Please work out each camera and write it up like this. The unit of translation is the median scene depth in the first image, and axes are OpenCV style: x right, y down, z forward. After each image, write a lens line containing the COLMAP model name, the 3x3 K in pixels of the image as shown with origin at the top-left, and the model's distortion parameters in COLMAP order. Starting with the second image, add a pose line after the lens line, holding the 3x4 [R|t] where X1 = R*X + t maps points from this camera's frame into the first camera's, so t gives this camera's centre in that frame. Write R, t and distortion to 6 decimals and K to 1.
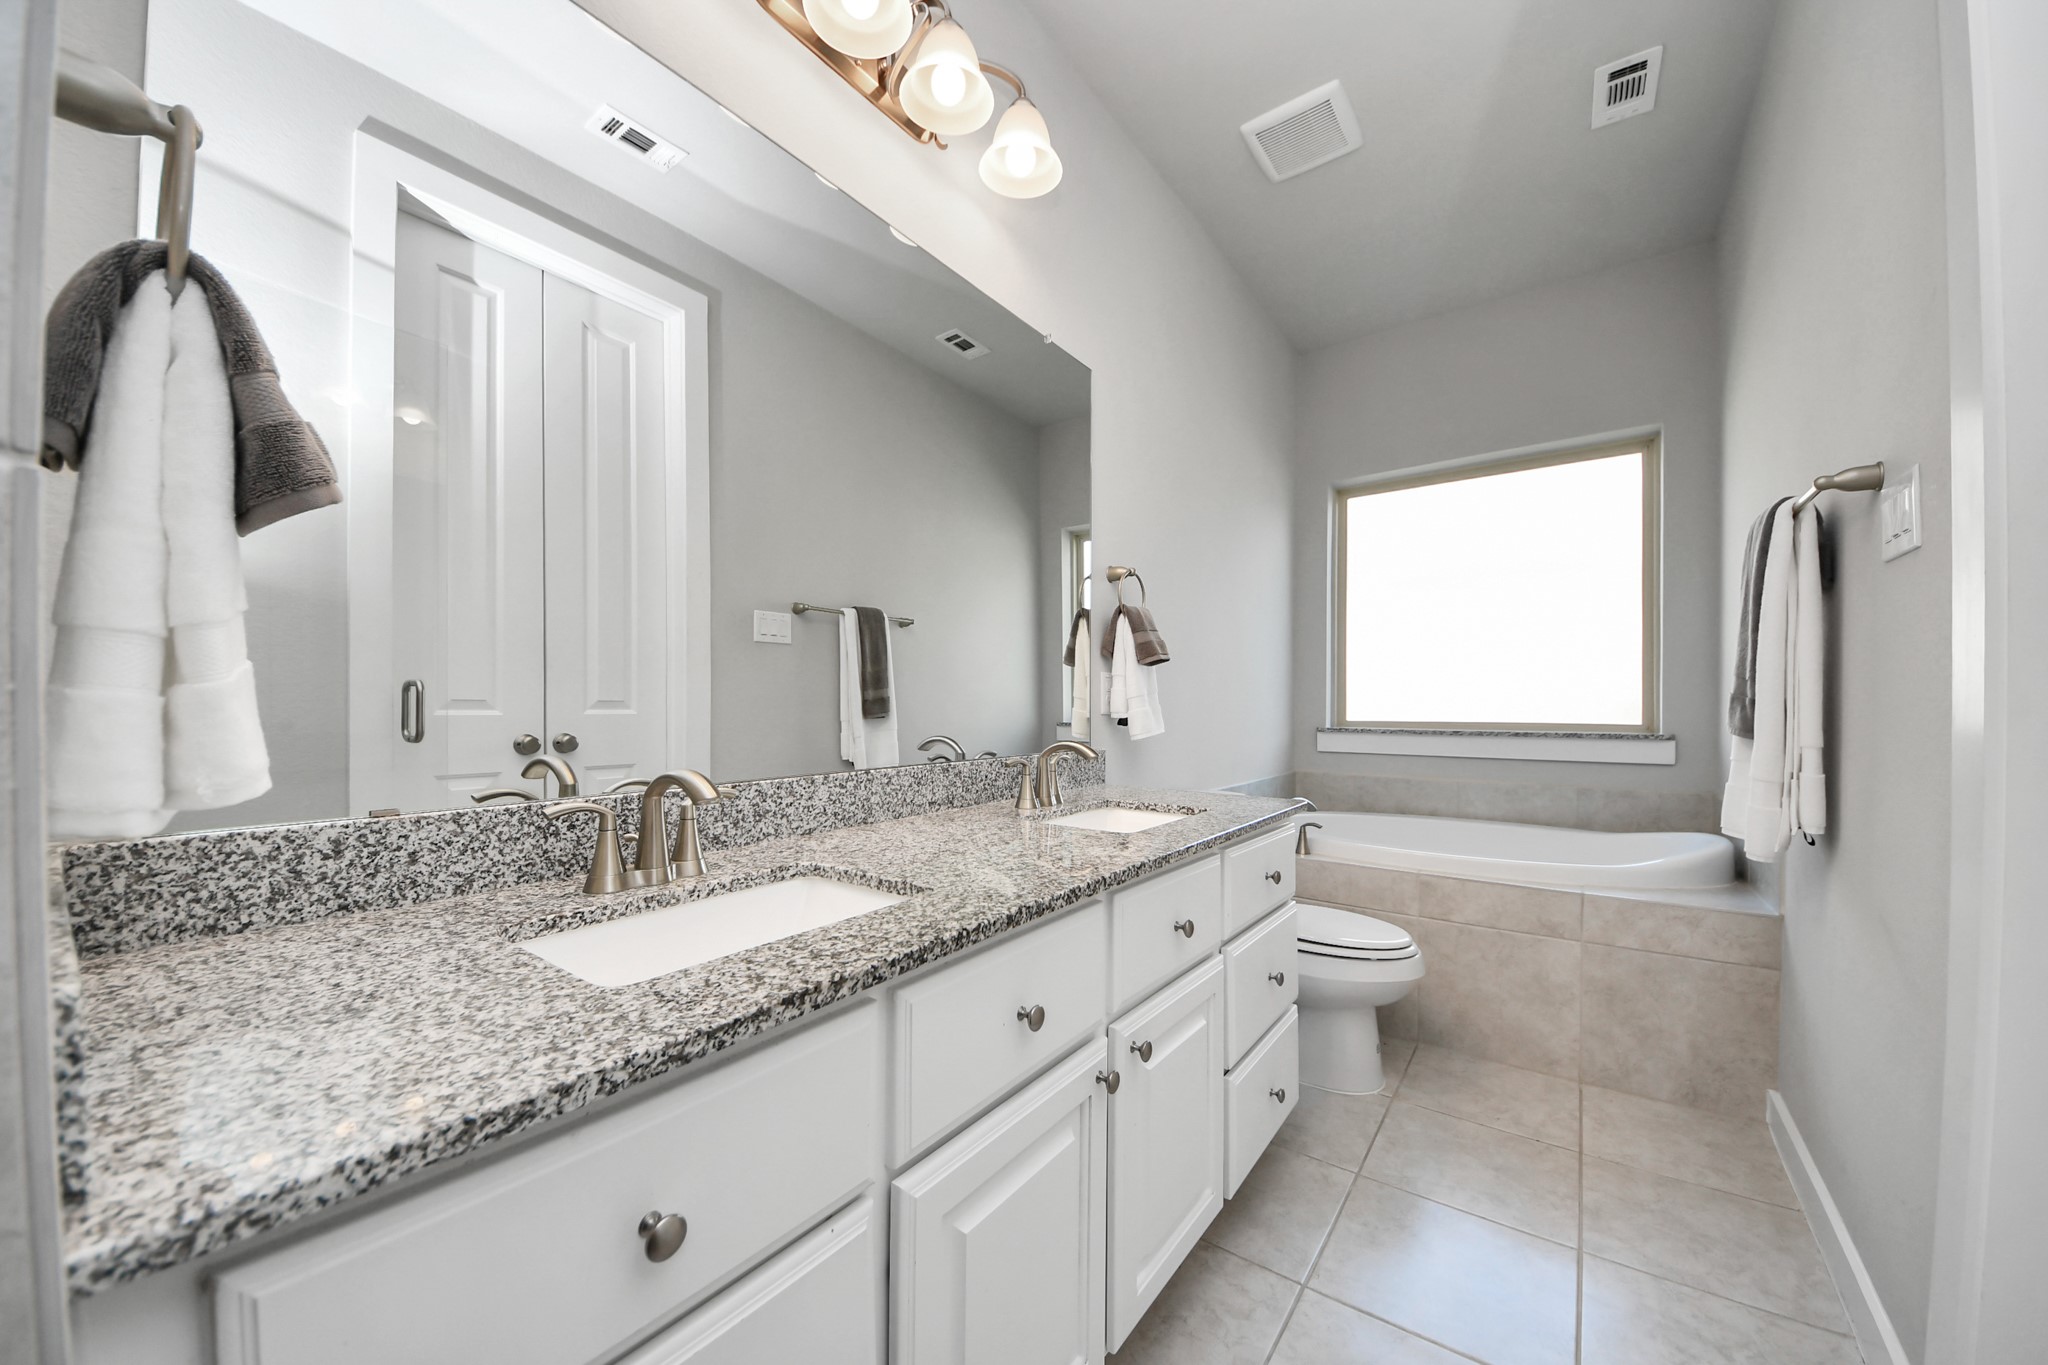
lens RADIAL K [[742.4, 0, 1024.9], [0, 742.4, 691.3], [0, 0, 1]] dist [-0.000133, -0.000026]
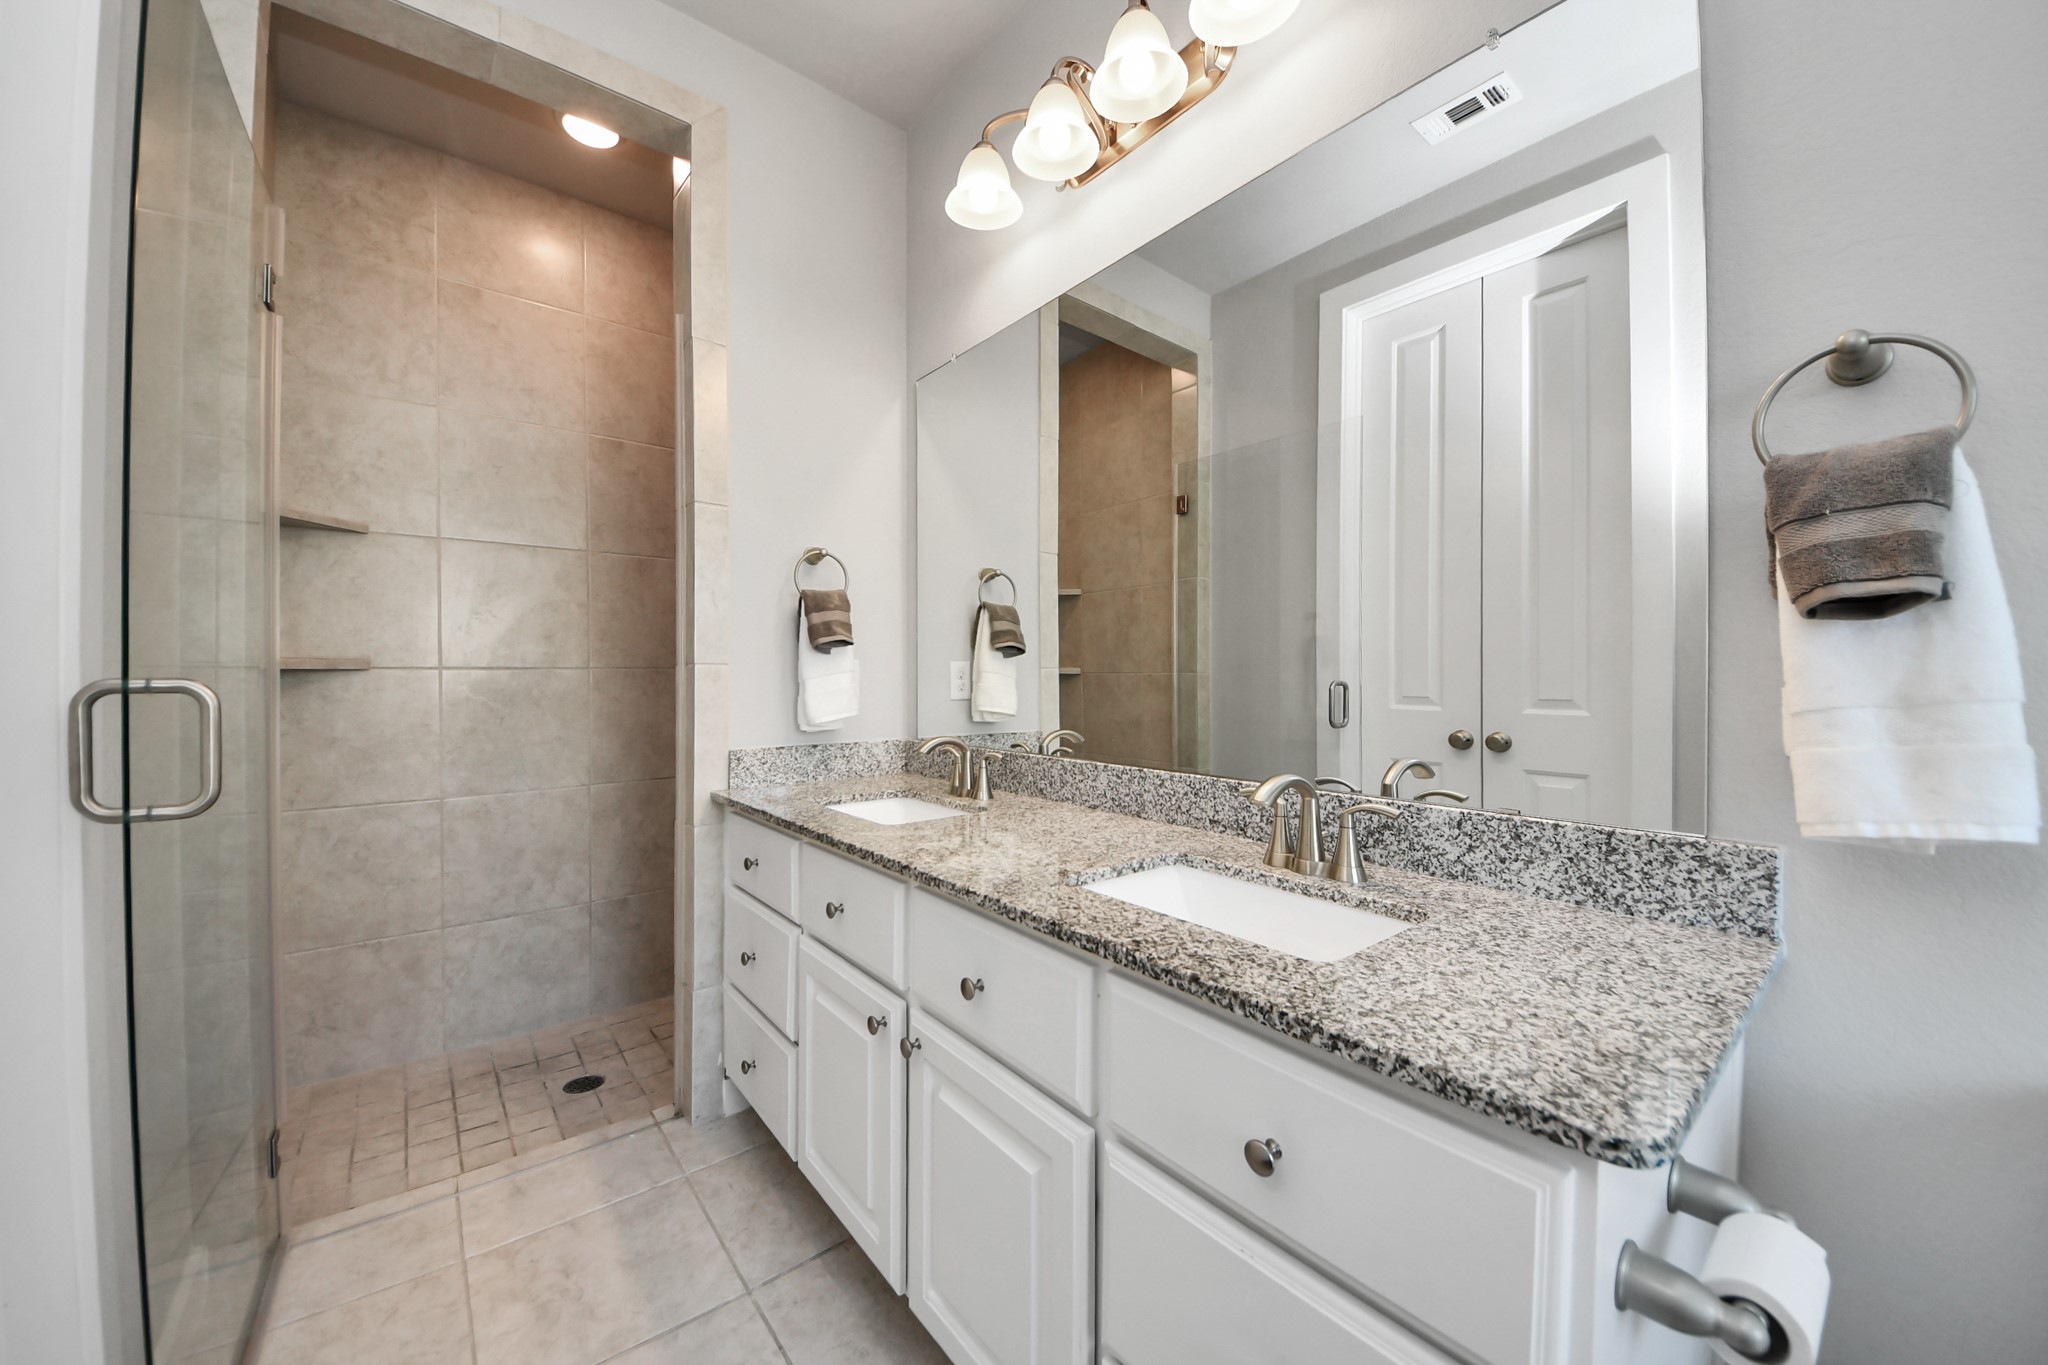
lens RADIAL K [[742.4, 0, 1024.9], [0, 742.4, 691.3], [0, 0, 1]] dist [-0.000133, -0.000026]
pose [[-0.236898, 0.008822, -0.971494, 0.914774], [0.000211, 0.999959, 0.009029, -0.014604], [0.971534, 0.001934, -0.236890, 1.151151]]
